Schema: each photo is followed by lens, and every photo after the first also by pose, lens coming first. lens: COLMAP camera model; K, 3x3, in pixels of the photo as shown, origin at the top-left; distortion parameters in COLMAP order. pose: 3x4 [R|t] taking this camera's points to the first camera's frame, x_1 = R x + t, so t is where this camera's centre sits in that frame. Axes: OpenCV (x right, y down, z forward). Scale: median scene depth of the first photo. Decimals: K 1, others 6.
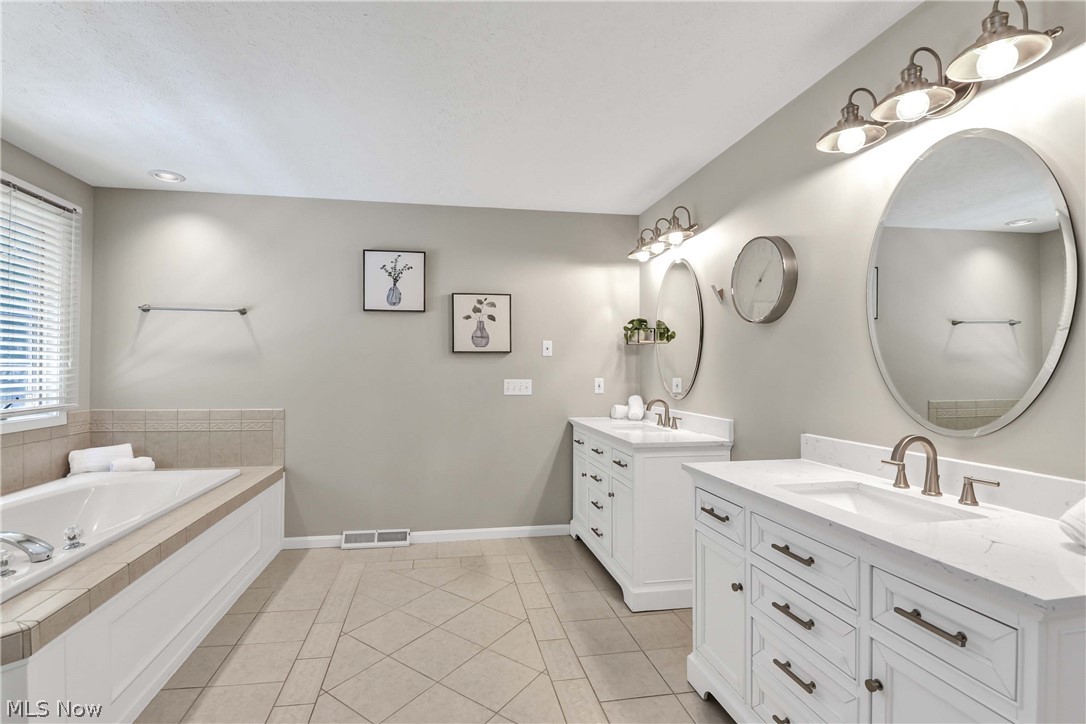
lens RADIAL K [[496.0, 0, 545.4], [0, 496.0, 369.9], [0, 0, 1]] dist [-0.000778, -0.011059]
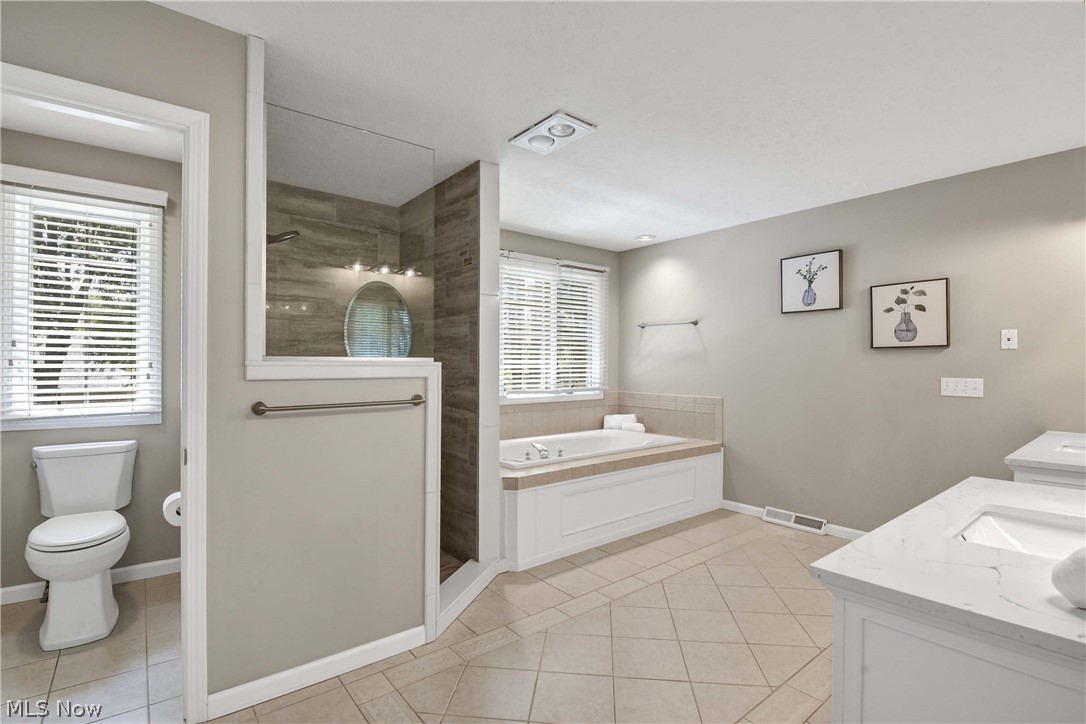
lens RADIAL K [[496.0, 0, 545.4], [0, 496.0, 369.9], [0, 0, 1]] dist [-0.000778, -0.011059]
pose [[0.509789, 0.006515, -0.860275, 0.324660], [0.000518, 0.999969, 0.007879, -0.001257], [0.860299, -0.004462, 0.509769, -0.030867]]
